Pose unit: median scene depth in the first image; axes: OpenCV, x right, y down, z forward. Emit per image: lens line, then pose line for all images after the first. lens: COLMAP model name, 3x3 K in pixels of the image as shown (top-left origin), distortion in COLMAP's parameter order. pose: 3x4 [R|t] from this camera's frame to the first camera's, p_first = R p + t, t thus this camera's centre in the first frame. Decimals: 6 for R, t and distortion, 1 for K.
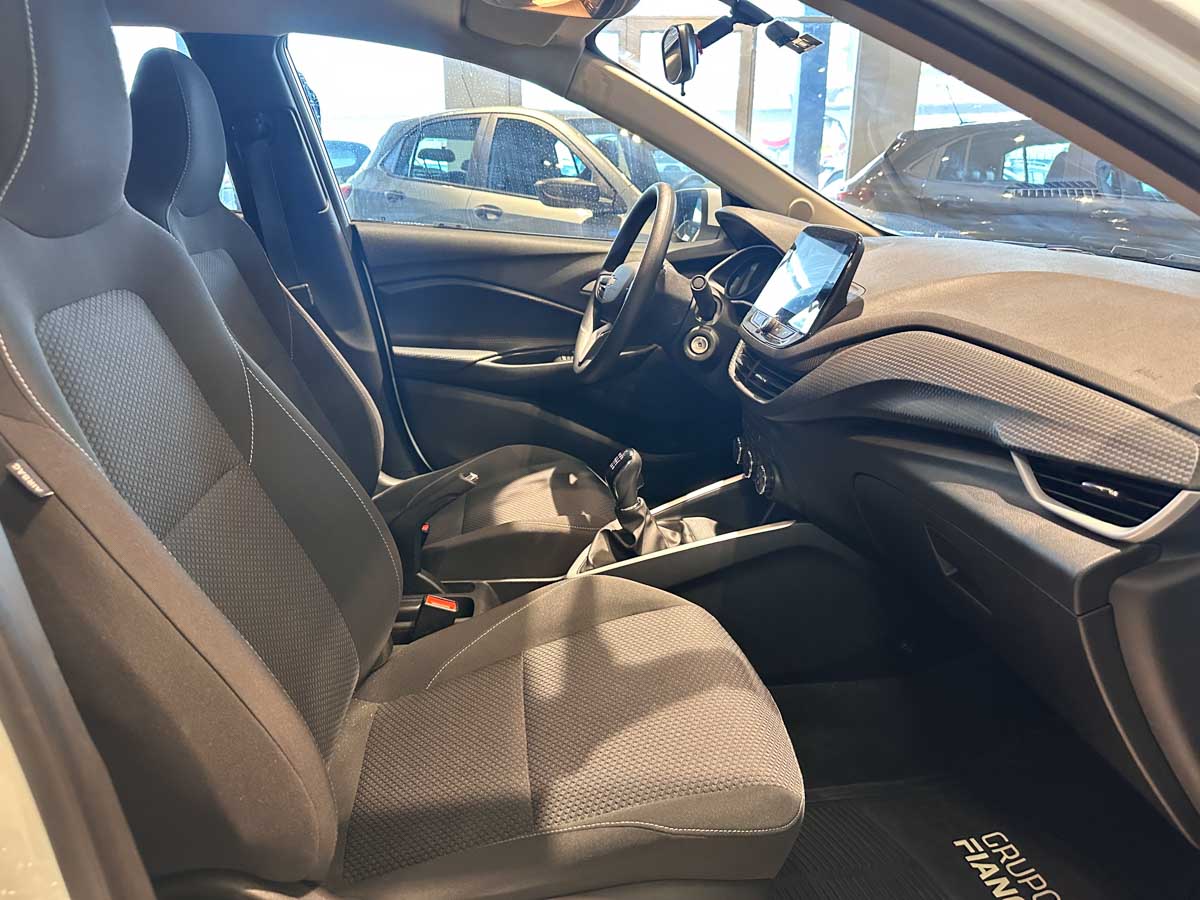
lens RADIAL K [[831.2, 0, 605.0], [0, 831.2, 448.7], [0, 0, 1]] dist [0.090440, -0.109624]
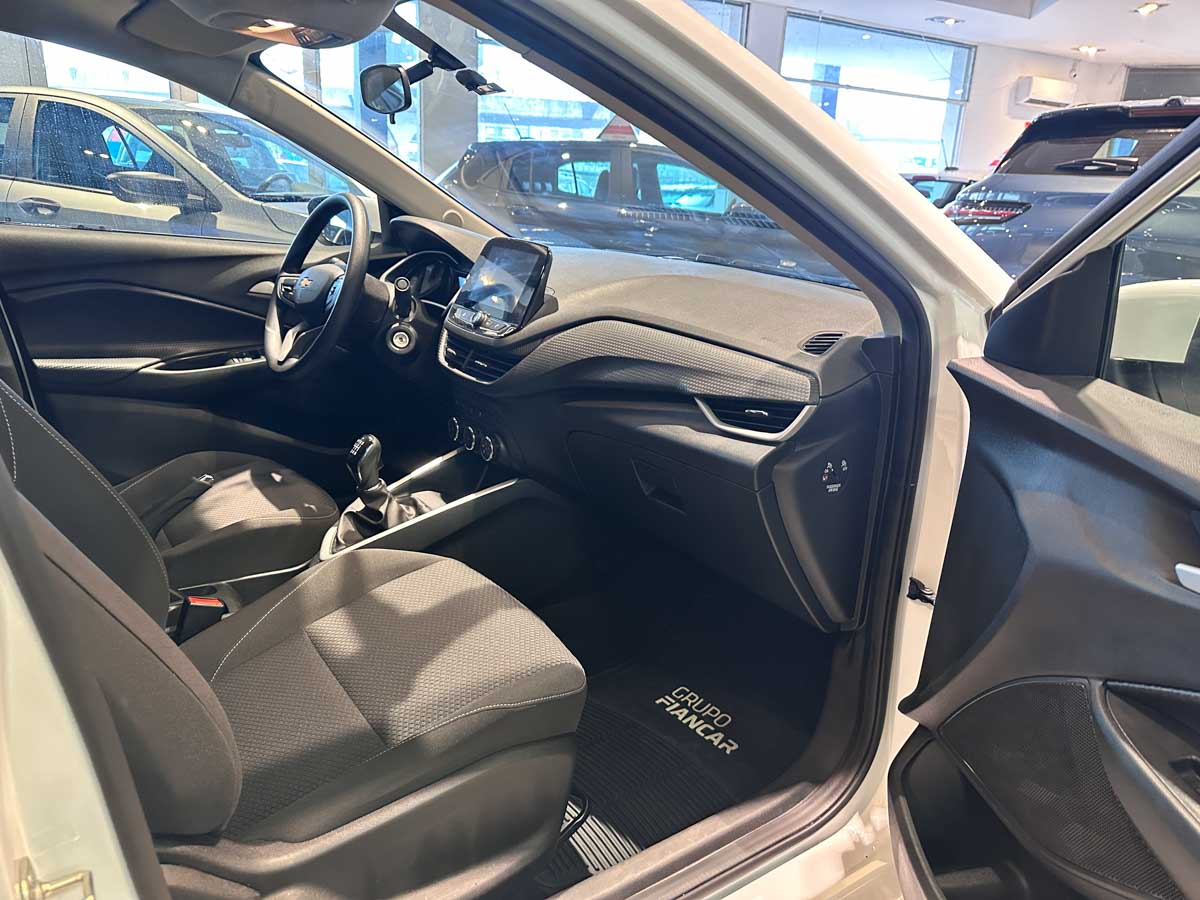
lens RADIAL K [[836.6, 0, 600.0], [0, 836.6, 450.0], [0, 0, 1]] dist [0.144625, -0.240880]
pose [[0.879783, -0.106479, 0.463296, -0.217149], [0.106509, 0.993967, 0.026186, 0.023269], [-0.463289, 0.026308, 0.885817, -0.137367]]
